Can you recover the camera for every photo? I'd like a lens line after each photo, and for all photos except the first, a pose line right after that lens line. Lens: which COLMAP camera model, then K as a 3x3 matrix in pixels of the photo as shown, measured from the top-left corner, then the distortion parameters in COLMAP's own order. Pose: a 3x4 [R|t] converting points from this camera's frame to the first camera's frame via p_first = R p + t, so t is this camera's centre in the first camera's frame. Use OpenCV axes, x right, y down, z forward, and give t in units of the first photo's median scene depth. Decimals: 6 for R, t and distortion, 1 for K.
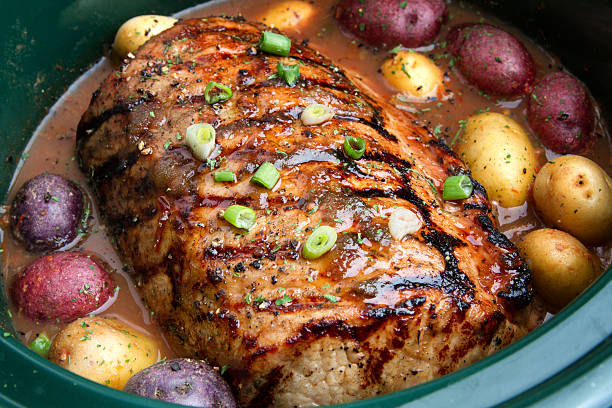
lens RADIAL K [[1095.6, 0, 301.6], [0, 1095.6, 202.4], [0, 0, 1]] dist [-0.006703, 0.000000]
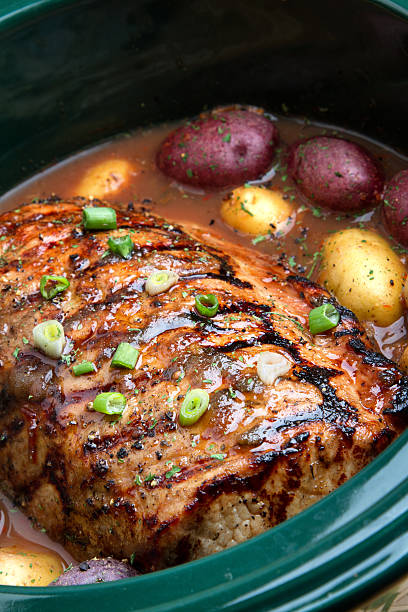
lens RADIAL K [[1831.5, 0, 202.5], [0, 1831.5, 306.4], [0, 0, 1]] dist [0.136032, 0.000000]
pose [[0.967335, -0.253146, 0.013393, 0.022681], [0.253496, 0.965665, -0.056841, 0.040944], [0.001456, 0.058380, 0.998293, -0.600336]]
